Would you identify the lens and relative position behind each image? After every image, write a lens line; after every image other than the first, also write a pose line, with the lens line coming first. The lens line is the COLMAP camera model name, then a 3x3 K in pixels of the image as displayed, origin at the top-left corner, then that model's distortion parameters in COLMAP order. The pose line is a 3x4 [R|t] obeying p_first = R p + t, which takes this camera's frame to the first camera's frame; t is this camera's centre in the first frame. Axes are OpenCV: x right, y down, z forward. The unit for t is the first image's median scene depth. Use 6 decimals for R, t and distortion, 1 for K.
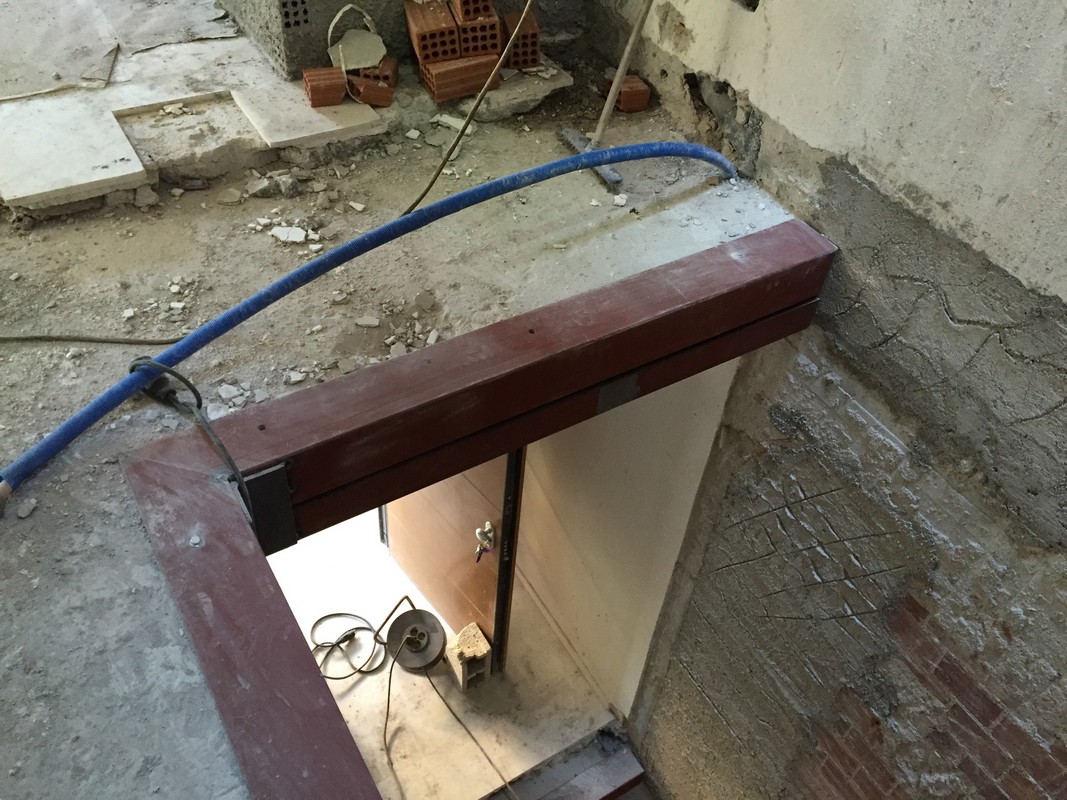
lens RADIAL K [[908.1, 0, 533.5], [0, 908.1, 400.0], [0, 0, 1]] dist [0.107962, -0.150004]
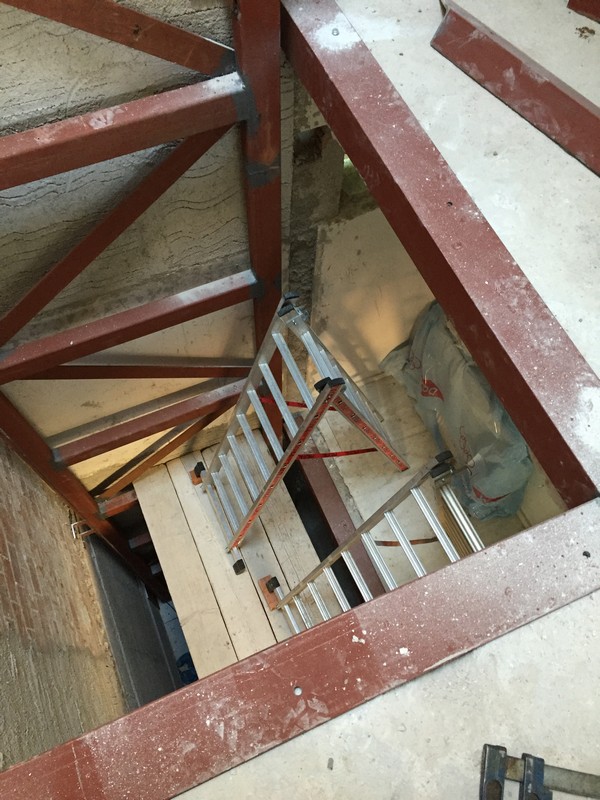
lens RADIAL K [[680.9, 0, 300.0], [0, 680.9, 400.0], [0, 0, 1]] dist [0.107962, -0.150004]
pose [[-0.985335, -0.169348, -0.020904, 0.043541], [0.038701, -0.341112, 0.939226, -0.443843], [-0.166186, 0.924643, 0.342663, 0.442899]]
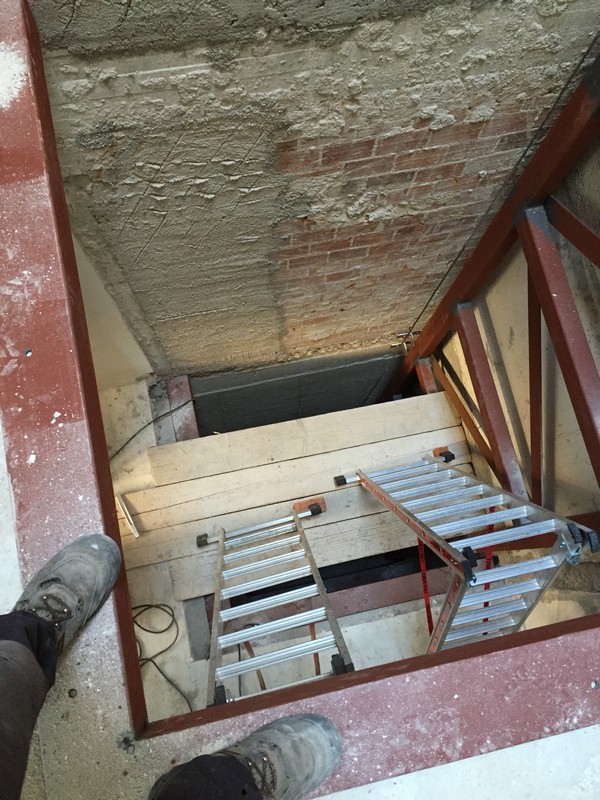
lens RADIAL K [[680.9, 0, 300.0], [0, 680.9, 400.0], [0, 0, 1]] dist [0.107962, -0.150004]
pose [[0.336291, -0.926353, 0.169641, -0.051570], [0.656764, 0.359788, 0.662732, -0.253016], [-0.674959, -0.111457, 0.729389, 0.281393]]
